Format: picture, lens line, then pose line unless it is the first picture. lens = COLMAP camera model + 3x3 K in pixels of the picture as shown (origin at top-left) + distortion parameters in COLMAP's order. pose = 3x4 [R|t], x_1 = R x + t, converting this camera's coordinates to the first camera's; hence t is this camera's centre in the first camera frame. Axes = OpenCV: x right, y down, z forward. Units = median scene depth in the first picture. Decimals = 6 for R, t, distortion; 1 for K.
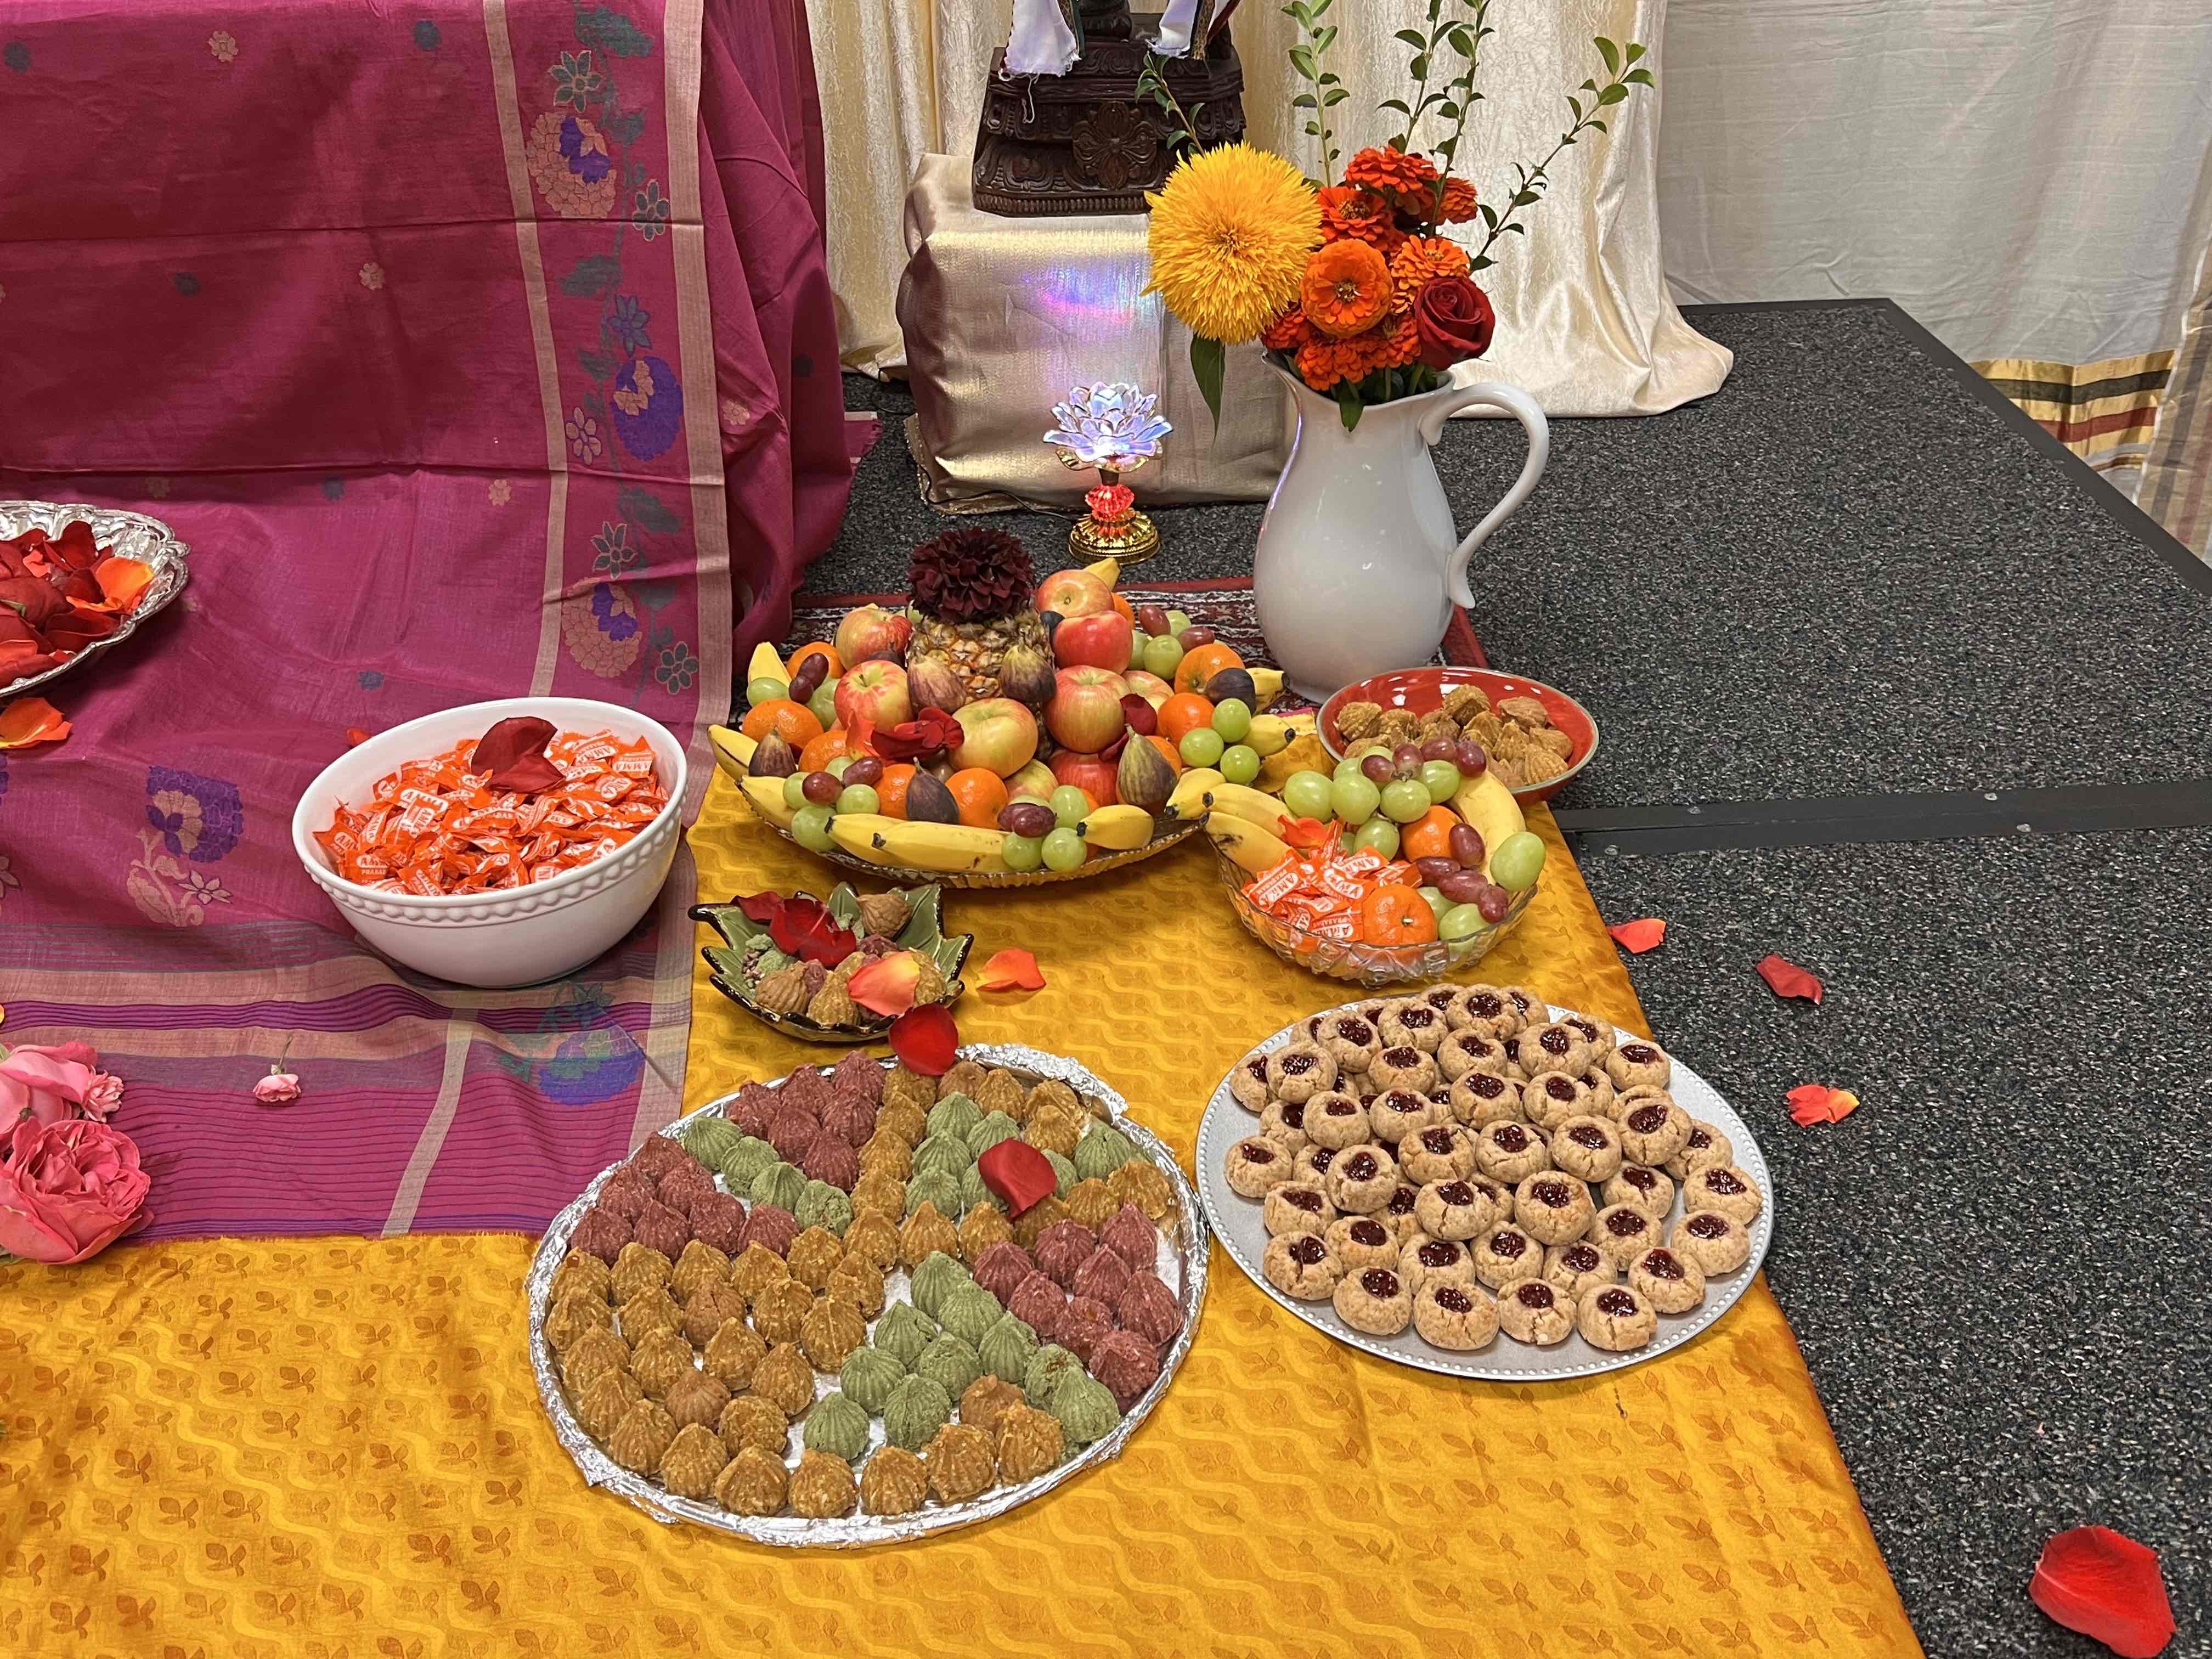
lens RADIAL K [[1981.7, 0, 1125.5], [0, 1981.7, 831.5], [0, 0, 1]] dist [0.181853, -0.548854]
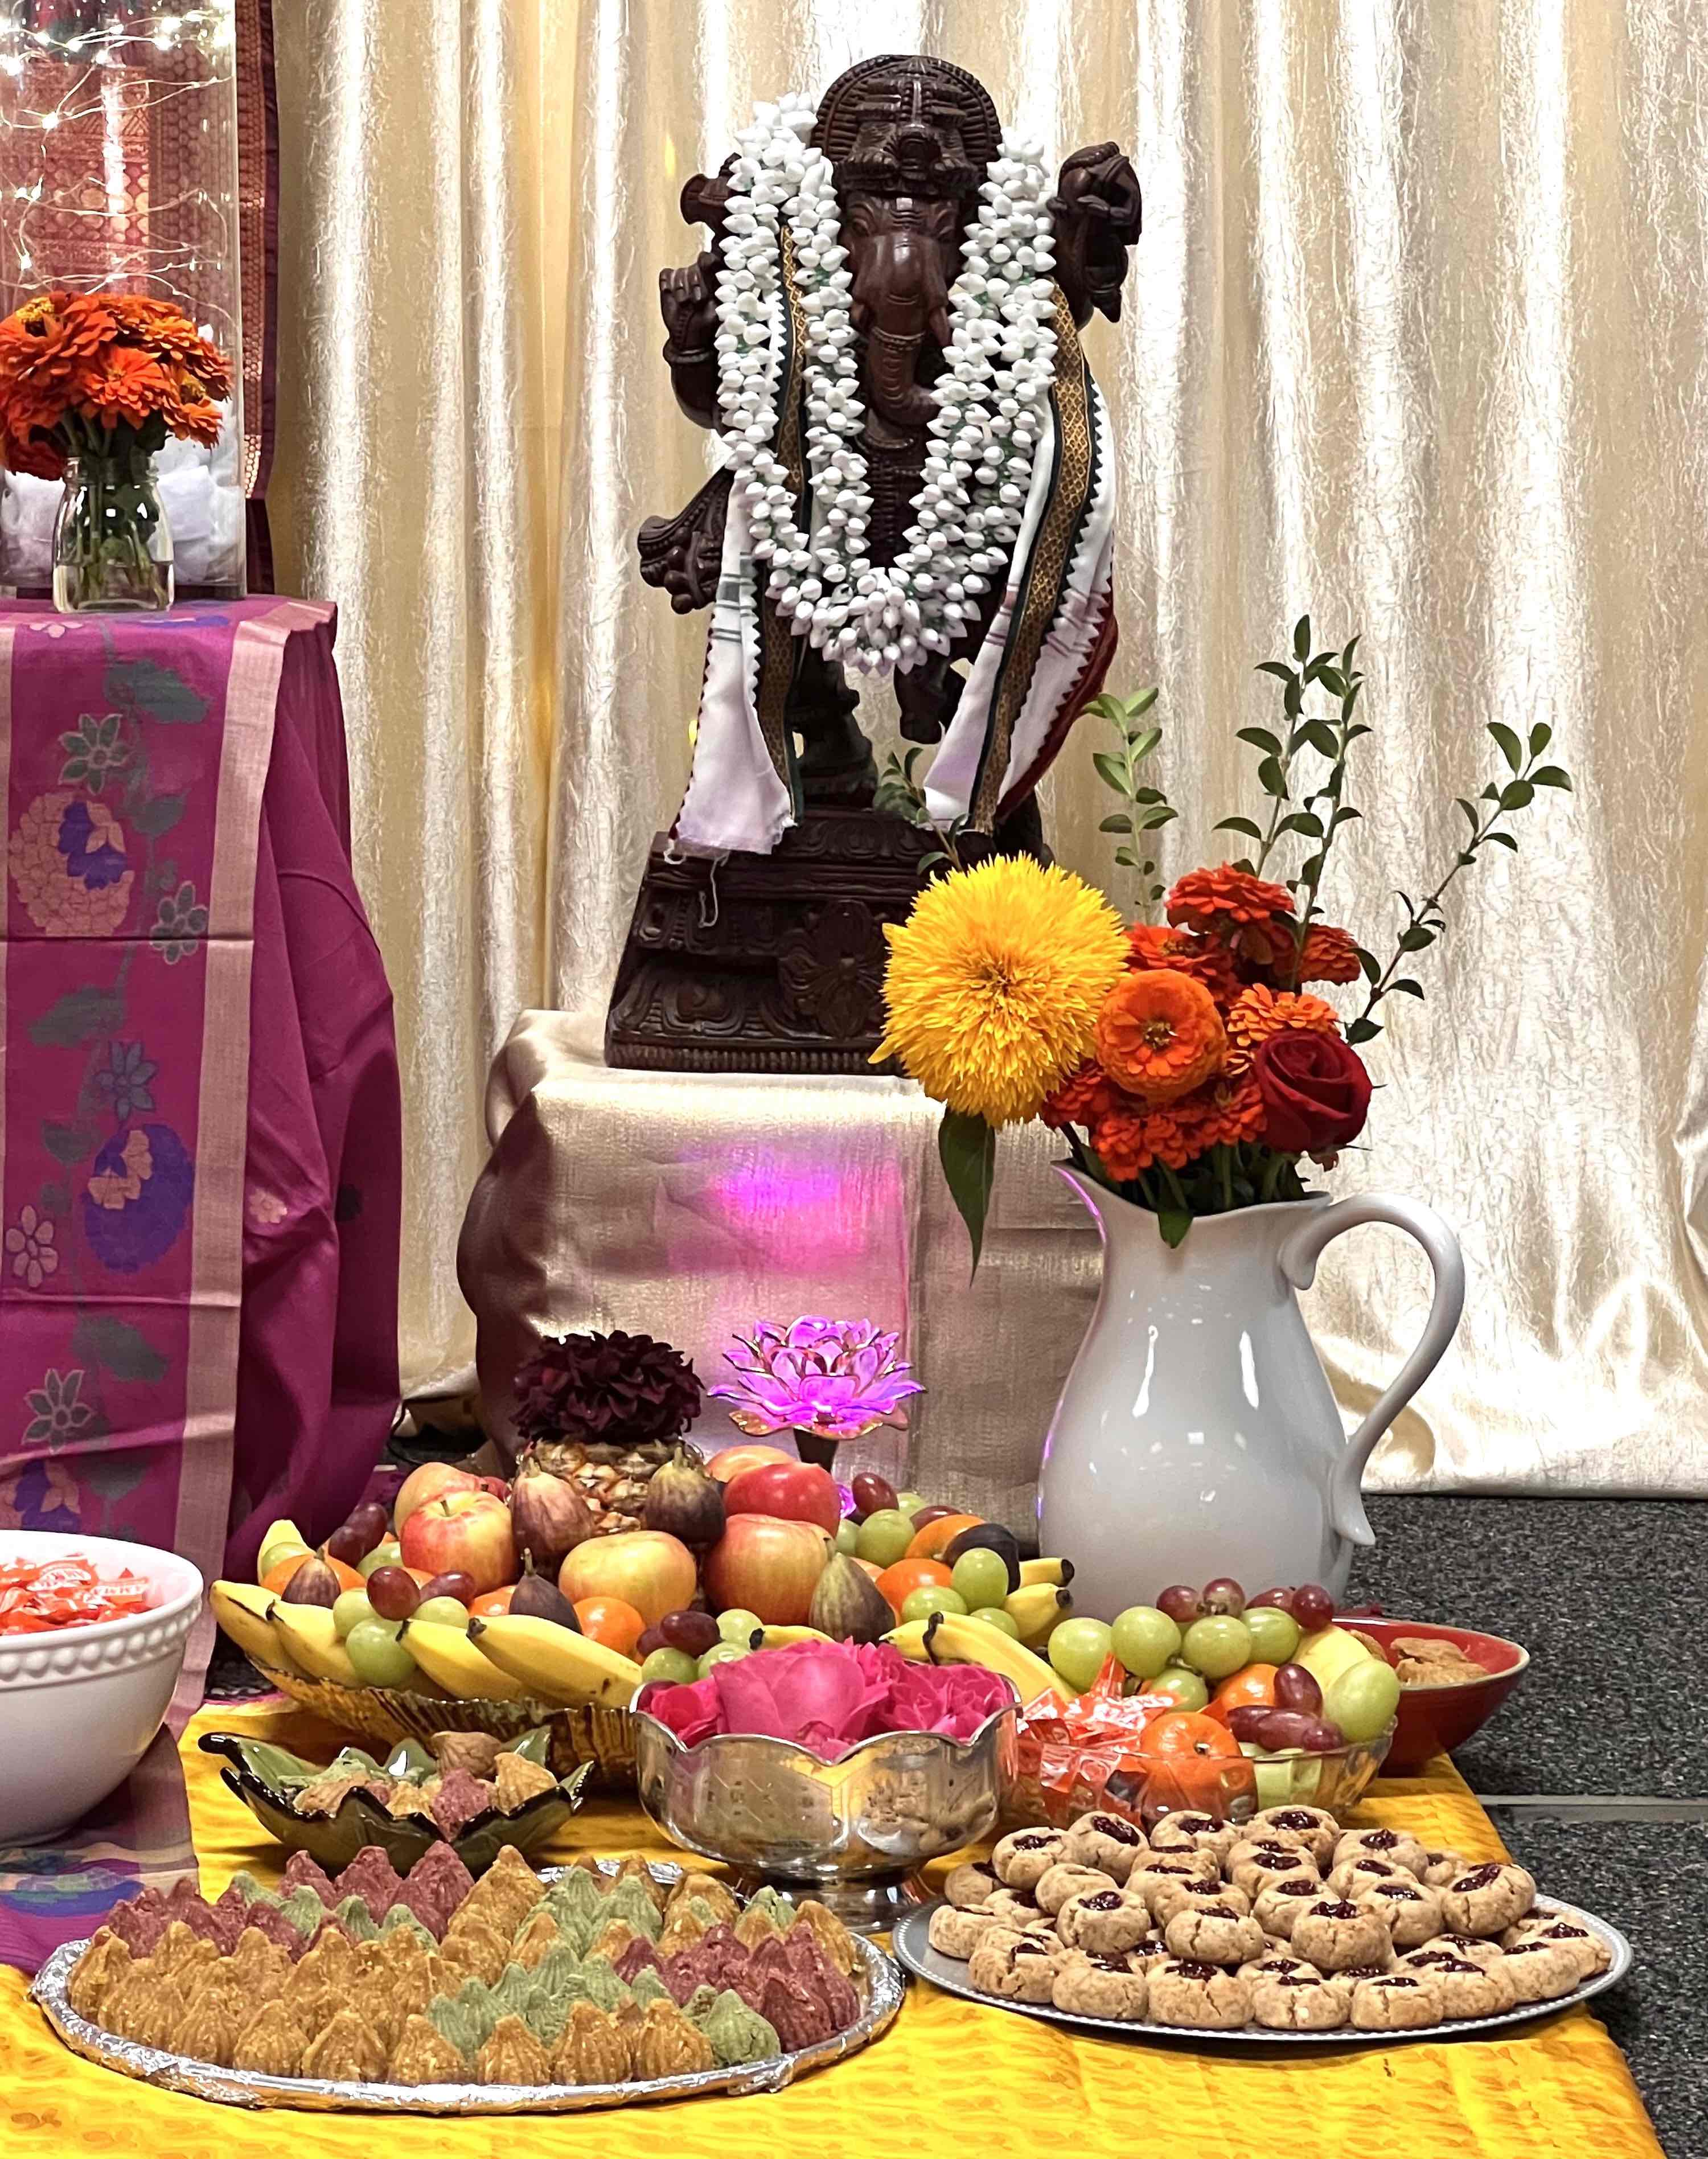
lens RADIAL K [[7408.8, 0, 854.0], [0, 7408.8, 1079.5], [0, 0, 1]] dist [-0.969258, 30.924971]
pose [[0.999338, 0.033440, -0.014300, 0.039533], [-0.036337, 0.901373, -0.431515, 0.858441], [-0.001540, 0.431750, 0.901992, -1.323994]]
